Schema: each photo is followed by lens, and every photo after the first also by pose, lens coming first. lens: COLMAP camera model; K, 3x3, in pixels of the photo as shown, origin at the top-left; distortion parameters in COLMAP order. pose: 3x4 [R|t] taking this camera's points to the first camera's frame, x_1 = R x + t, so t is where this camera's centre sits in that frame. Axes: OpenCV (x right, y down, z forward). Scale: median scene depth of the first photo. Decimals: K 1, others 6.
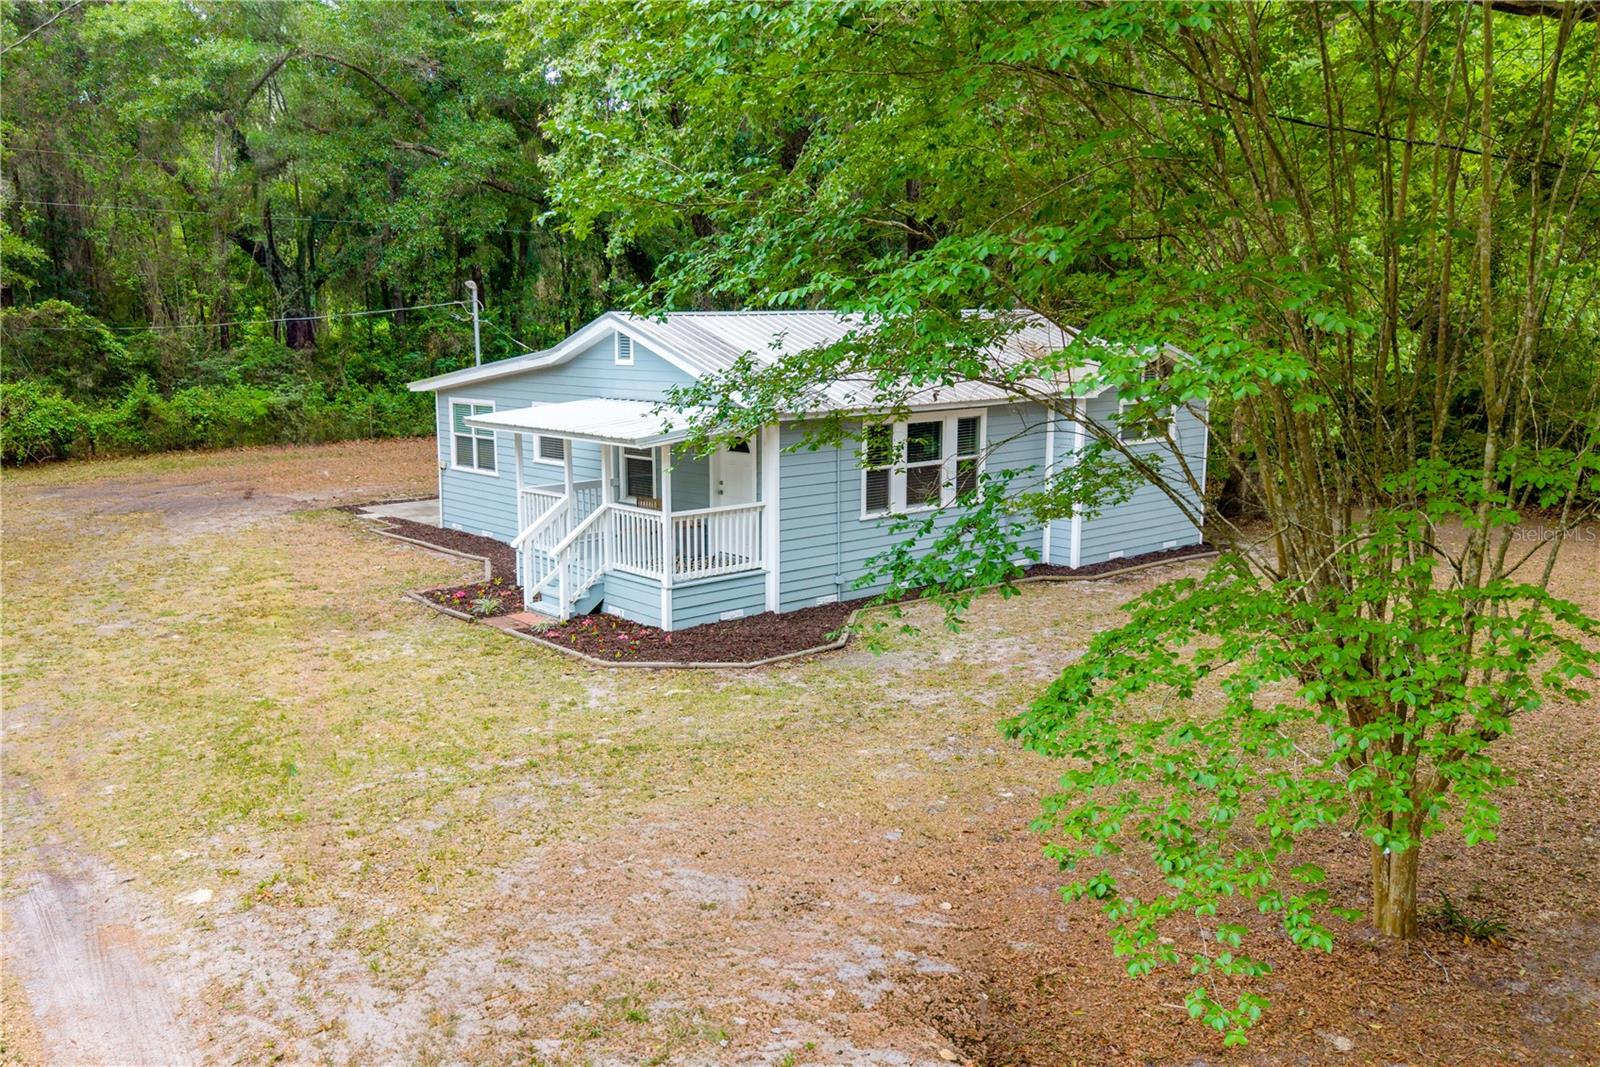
lens RADIAL K [[1148.4, 0, 798.3], [0, 1148.4, 560.0], [0, 0, 1]] dist [0.000058, -0.003917]
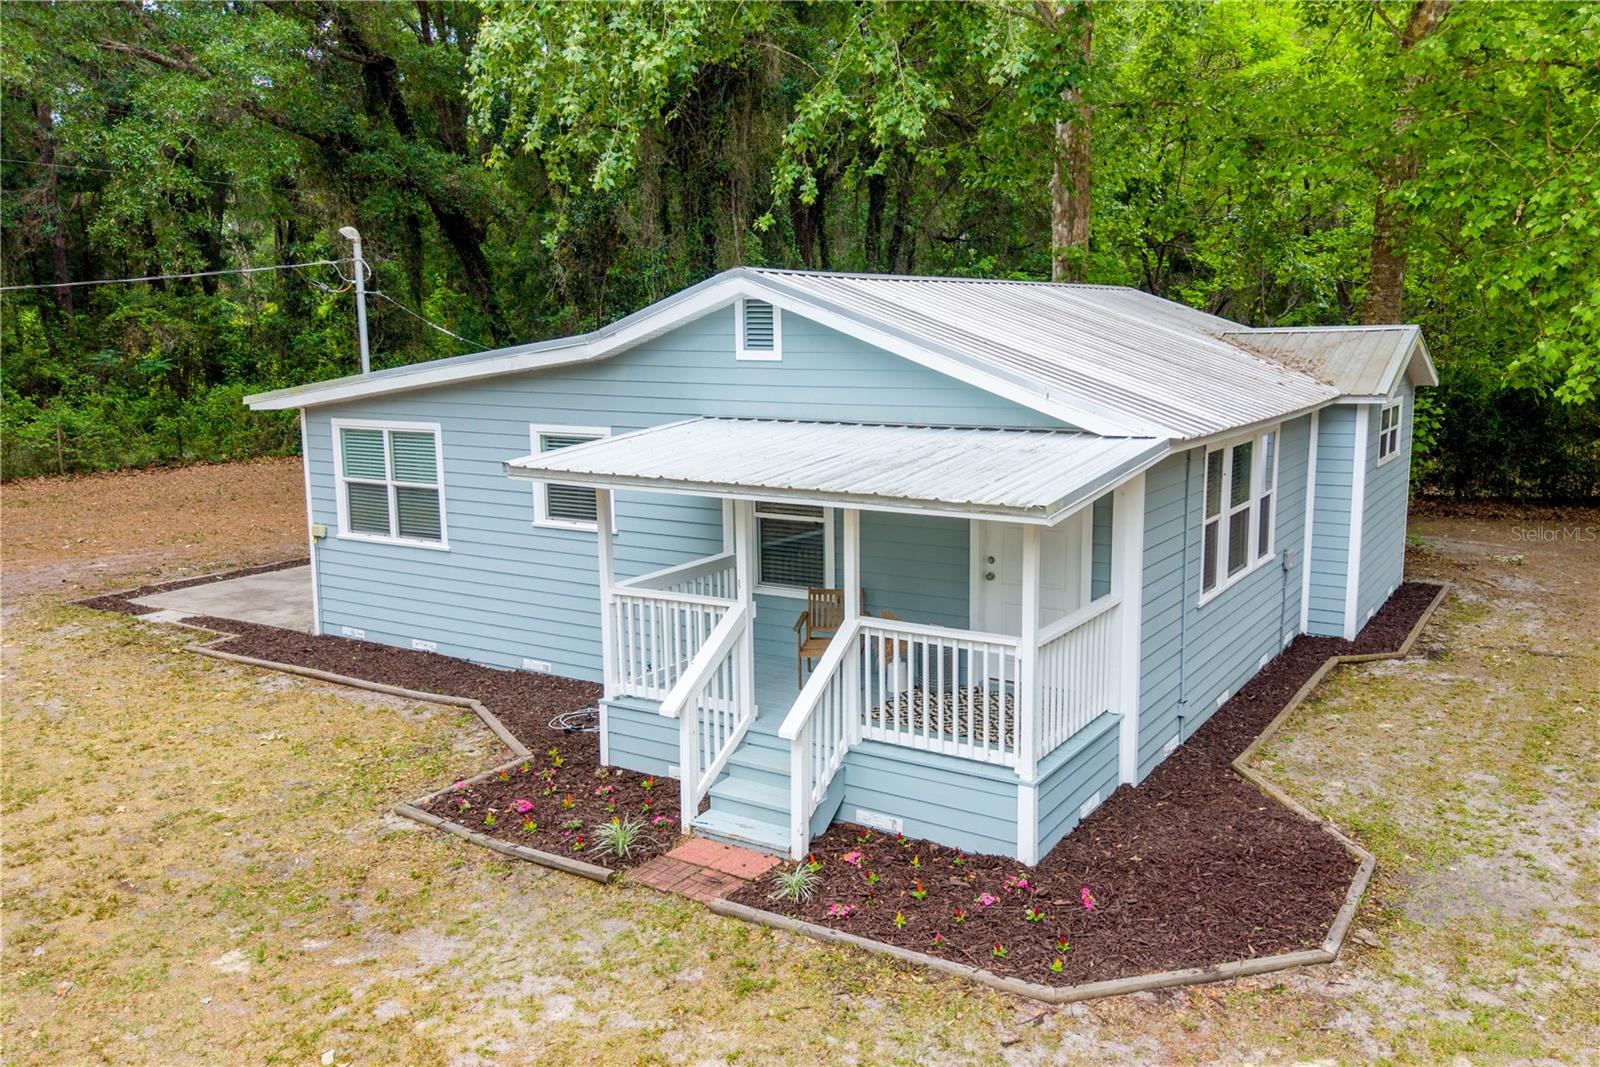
lens RADIAL K [[1144.5, 0, 800.0], [0, 1144.5, 533.5], [0, 0, 1]] dist [0.003977, 0.001343]
pose [[0.958377, -0.056213, 0.279918, -0.266835], [0.061567, 0.998049, -0.010363, -0.067479], [-0.278790, 0.027165, 0.959968, 0.401017]]
